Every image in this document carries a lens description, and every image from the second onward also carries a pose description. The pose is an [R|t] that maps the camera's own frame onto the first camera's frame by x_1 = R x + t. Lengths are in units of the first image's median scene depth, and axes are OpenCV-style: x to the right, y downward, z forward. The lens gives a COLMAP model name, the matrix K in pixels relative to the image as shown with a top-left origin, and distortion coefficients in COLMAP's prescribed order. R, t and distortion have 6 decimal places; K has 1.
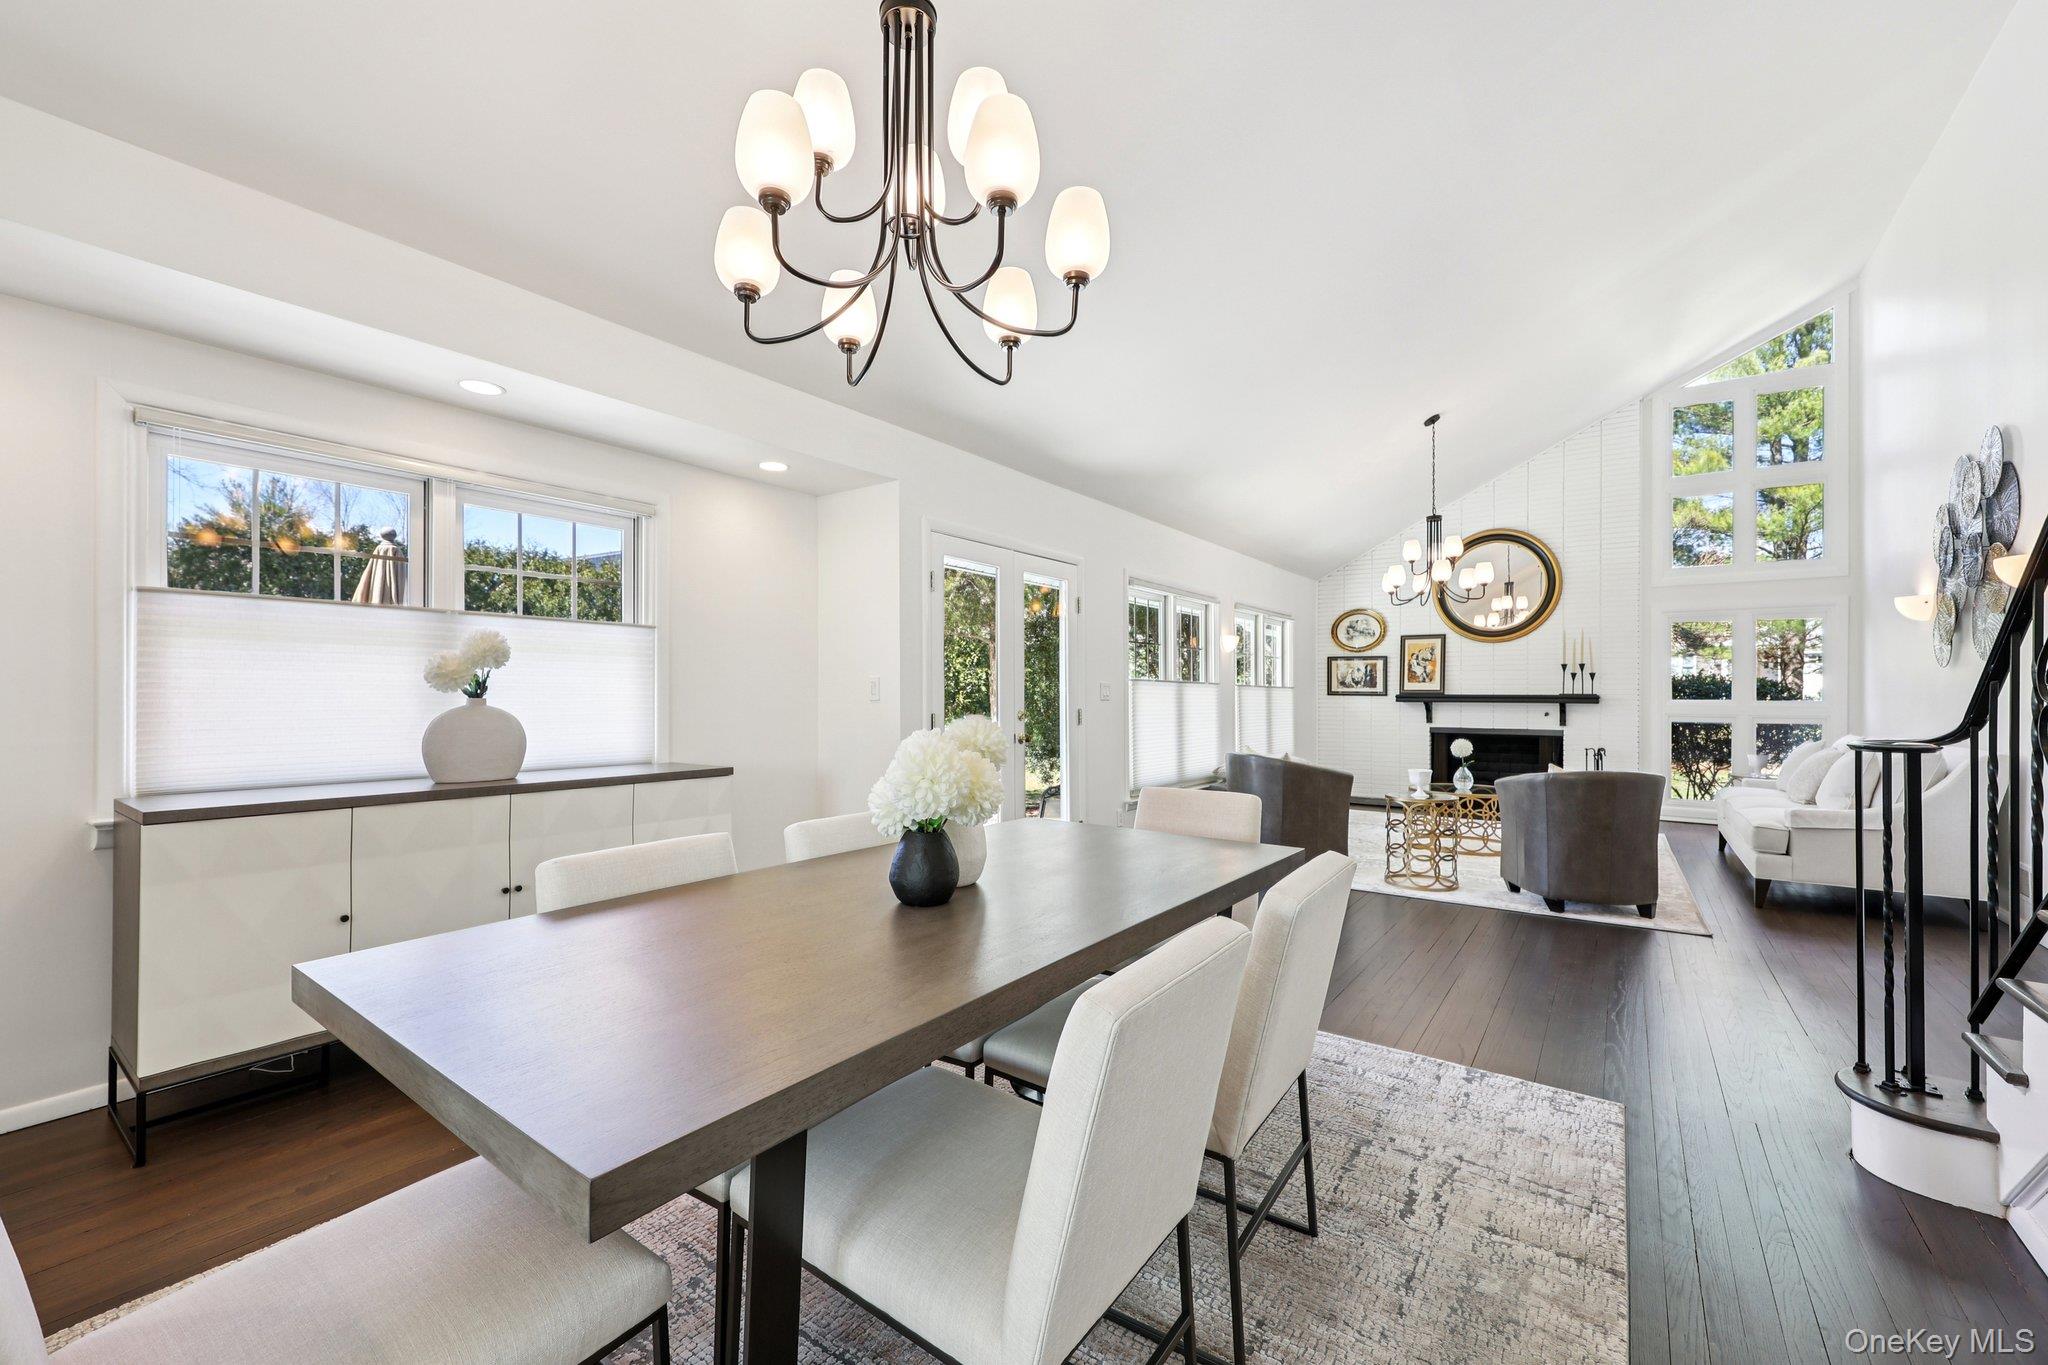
lens RADIAL K [[829.8, 0, 1033.8], [0, 829.8, 688.8], [0, 0, 1]] dist [0.002682, 0.000284]
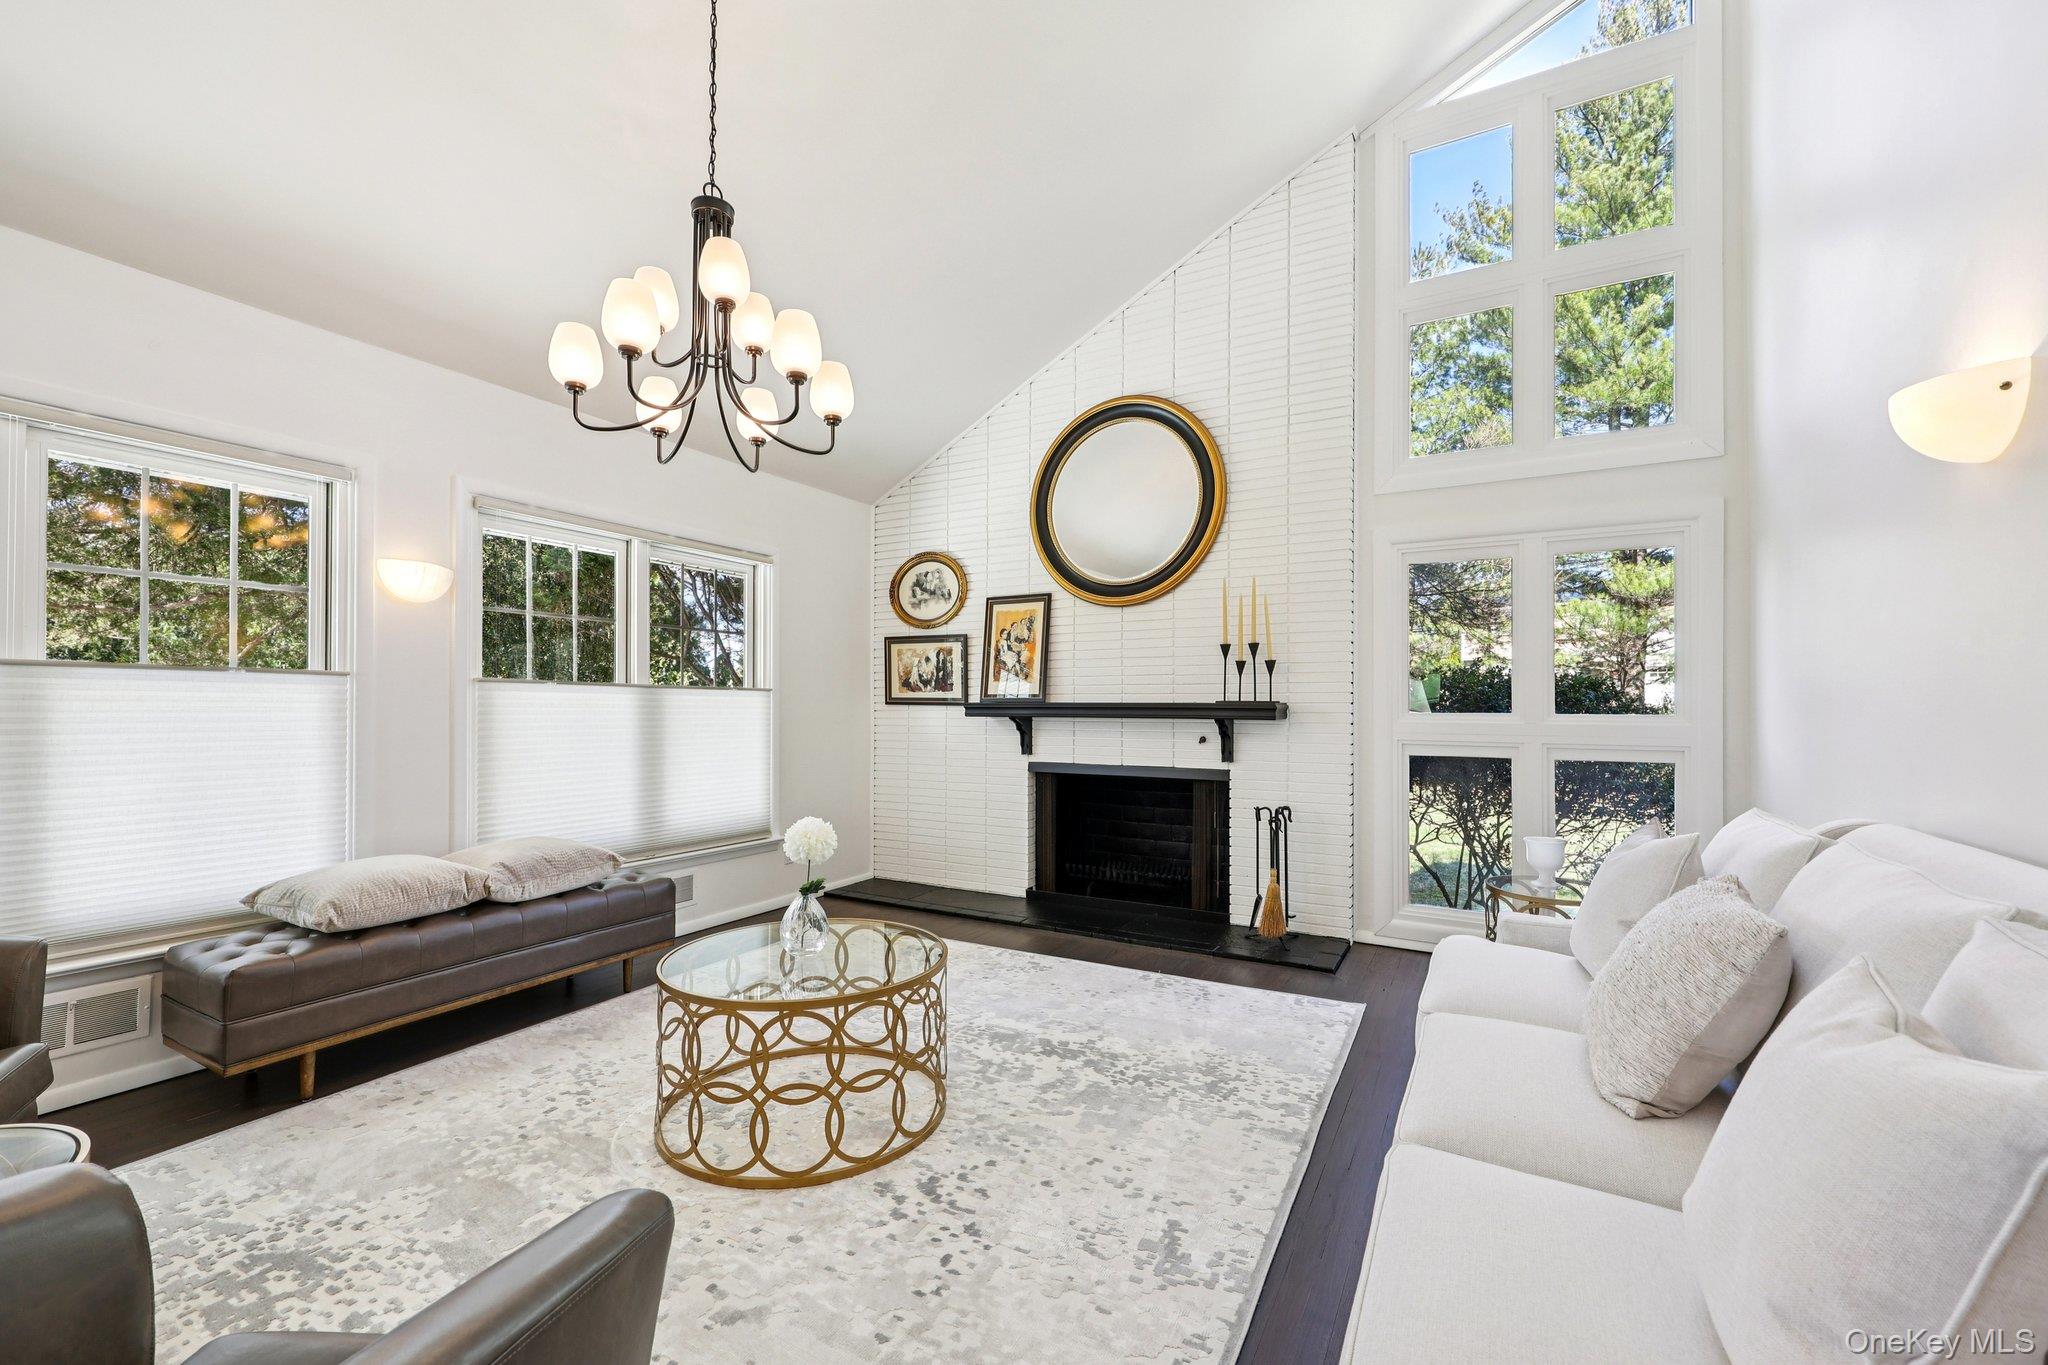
lens RADIAL K [[829.8, 0, 1029.5], [0, 829.8, 696.2], [0, 0, 1]] dist [0.002682, 0.000284]
pose [[0.994049, 0.002332, 0.108912, 0.420623], [-0.001739, 0.999983, -0.005542, 0.005459], [-0.108923, 0.005320, 0.994036, 0.452205]]
